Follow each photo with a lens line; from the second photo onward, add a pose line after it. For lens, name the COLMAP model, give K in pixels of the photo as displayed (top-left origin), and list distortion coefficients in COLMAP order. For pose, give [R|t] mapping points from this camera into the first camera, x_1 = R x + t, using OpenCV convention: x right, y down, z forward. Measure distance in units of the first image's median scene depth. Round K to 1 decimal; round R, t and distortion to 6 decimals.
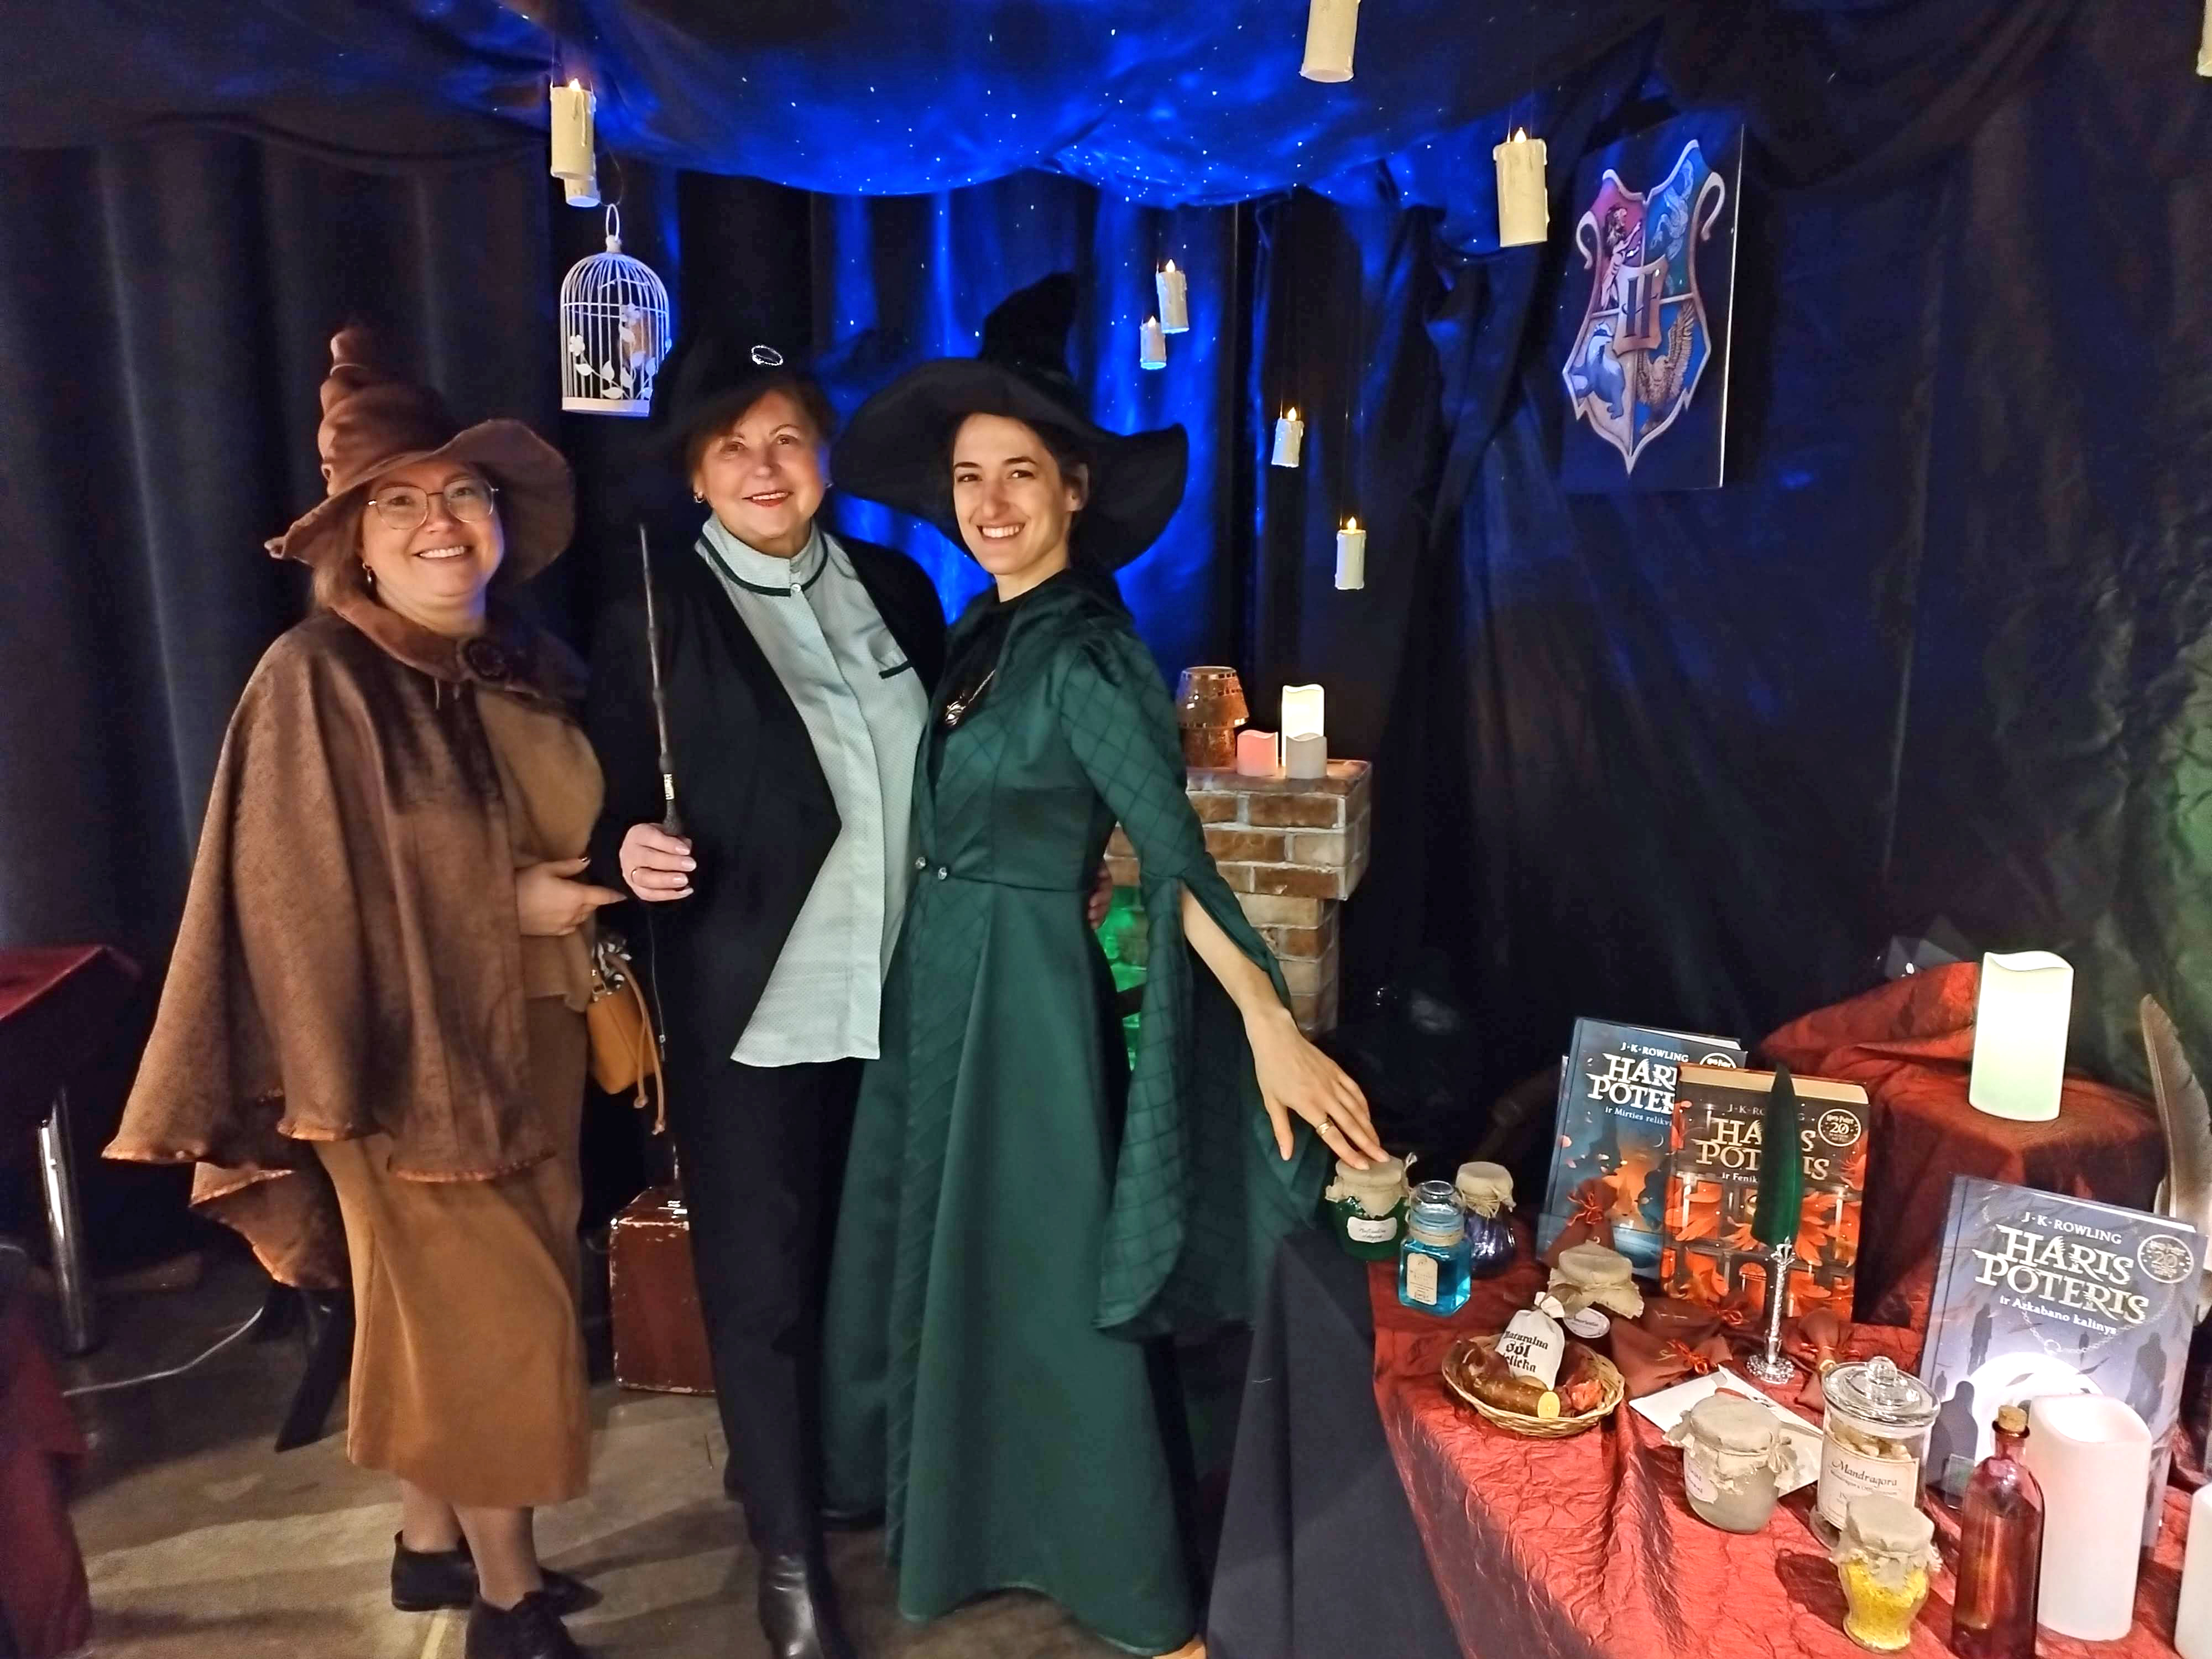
lens RADIAL K [[1516.6, 0, 1101.3], [0, 1516.6, 830.5], [0, 0, 1]] dist [0.001694, -0.004503]
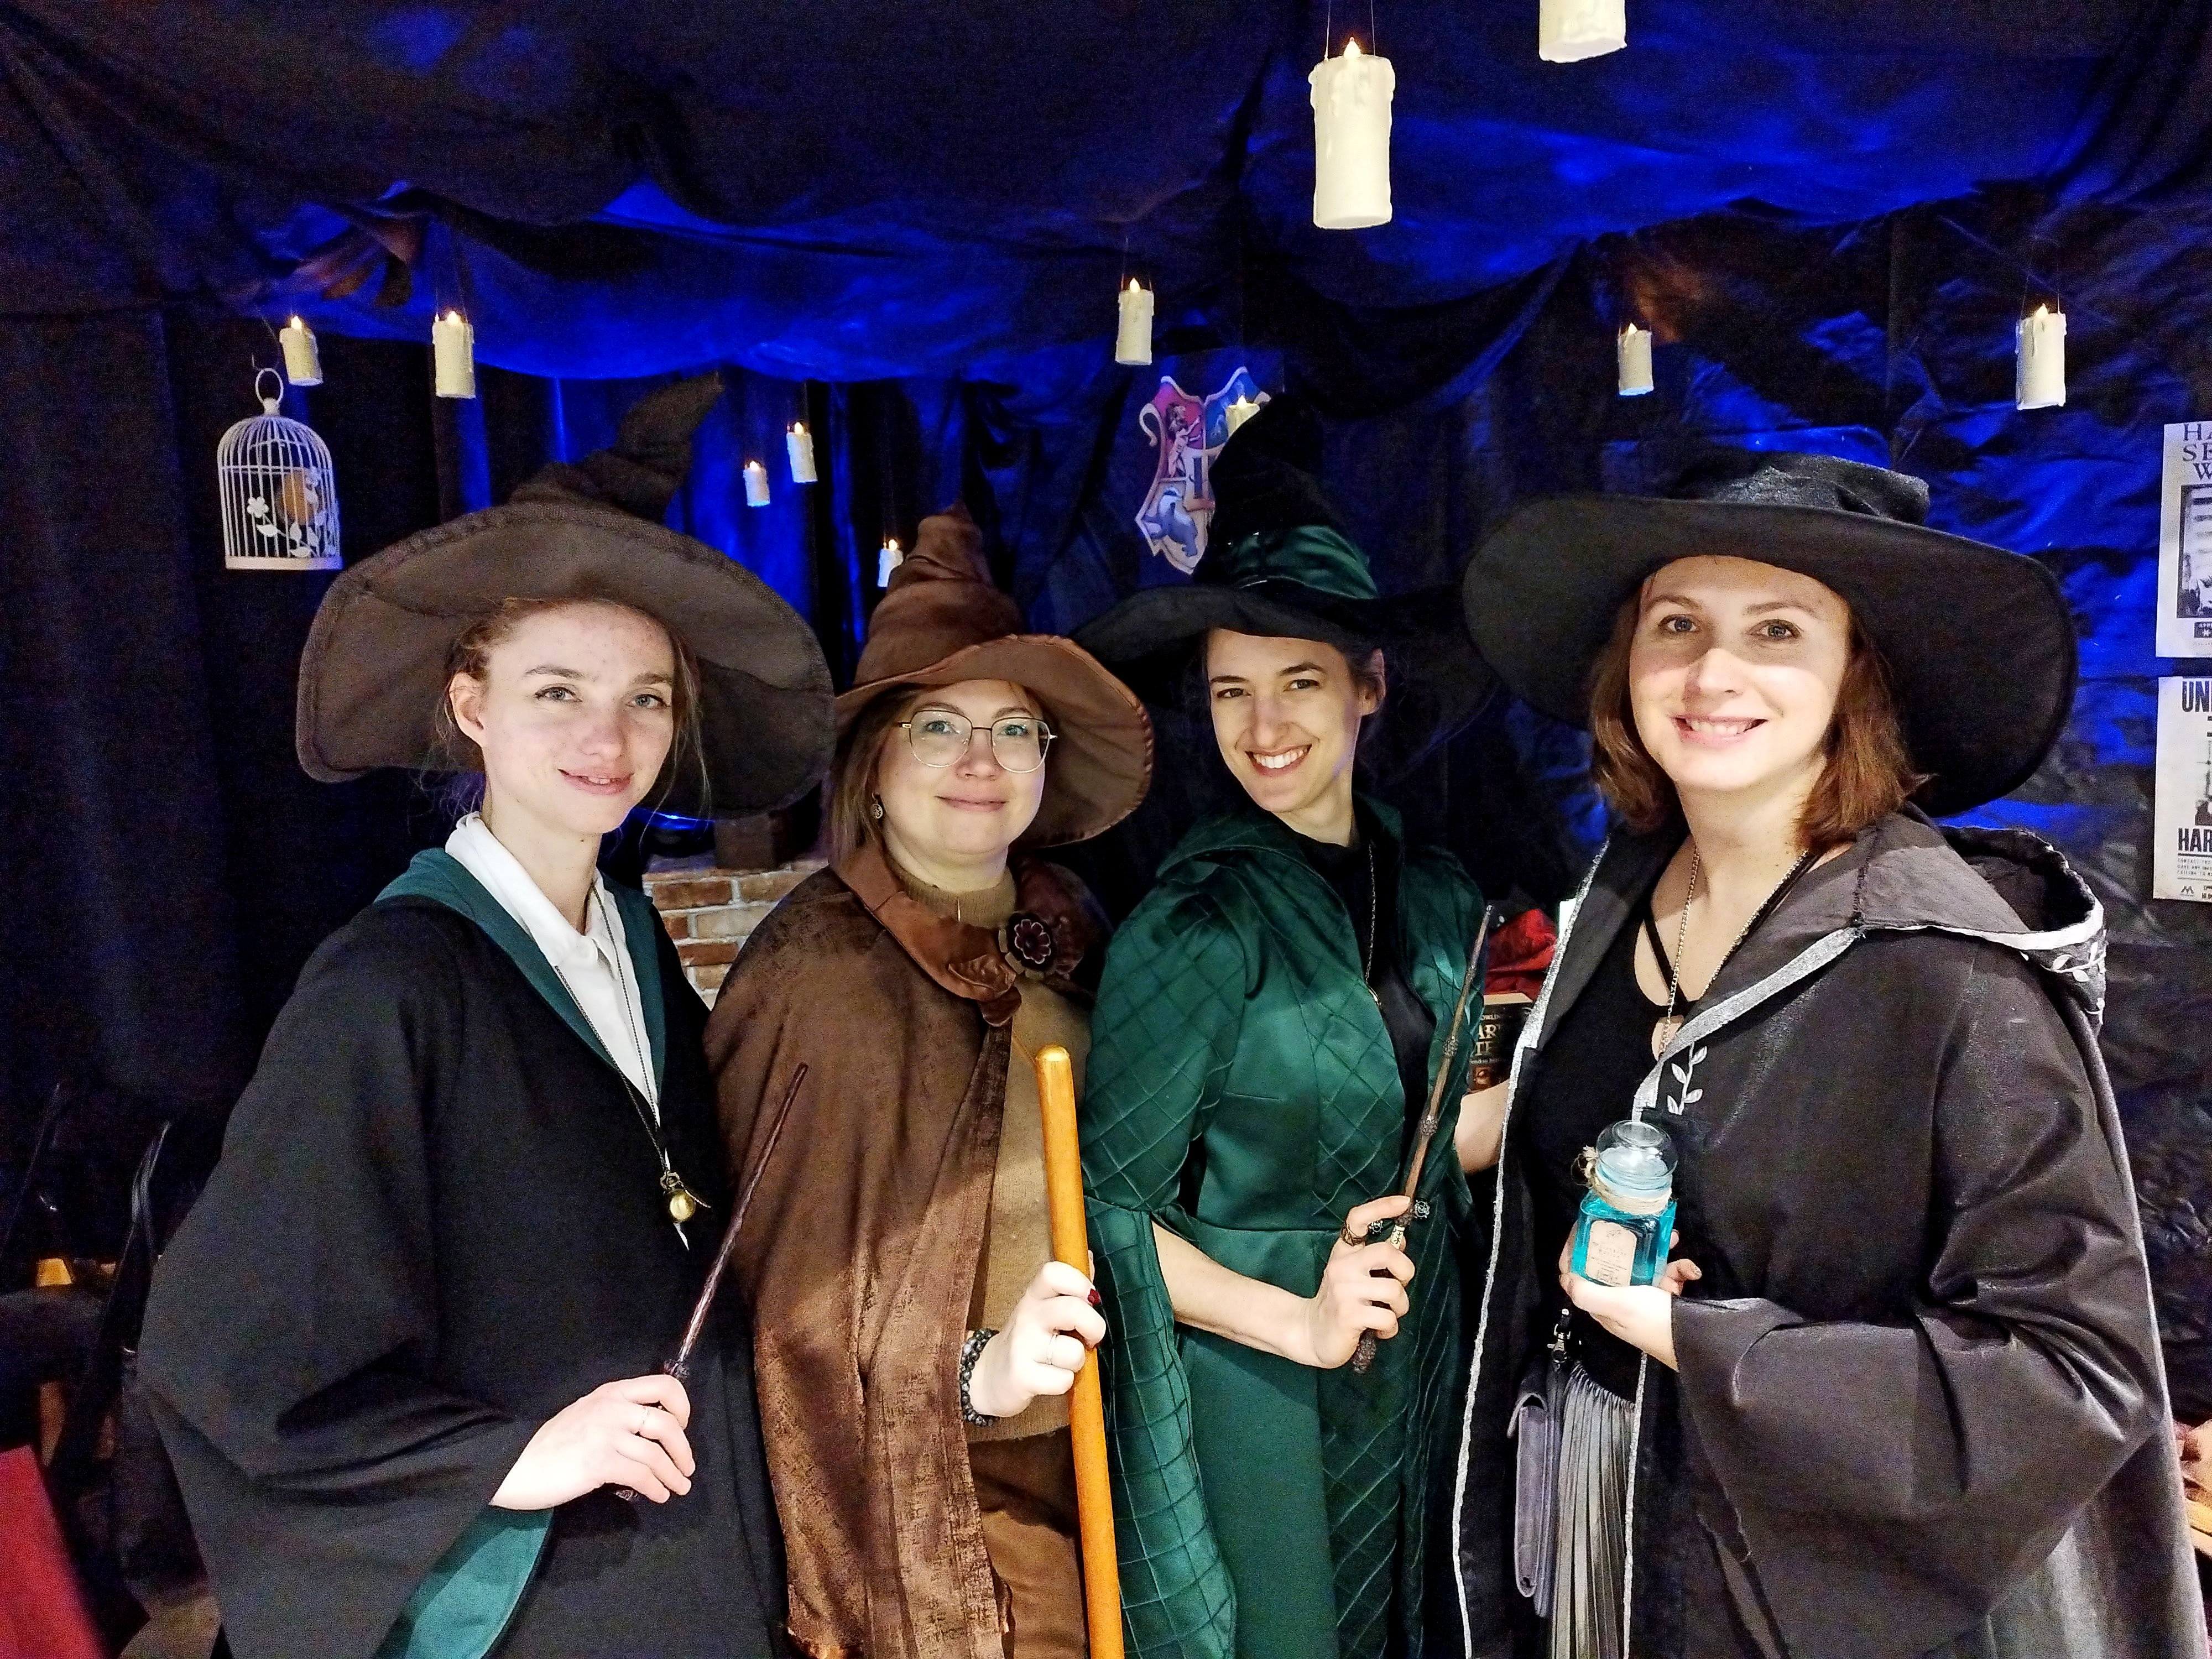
lens RADIAL K [[1516.6, 0, 1109.7], [0, 1516.6, 825.9], [0, 0, 1]] dist [0.001694, -0.004503]
pose [[0.898745, -0.106493, 0.425342, -0.314794], [0.124711, 0.992078, -0.015126, -0.020306], [-0.420362, 0.066639, 0.904906, -0.172972]]
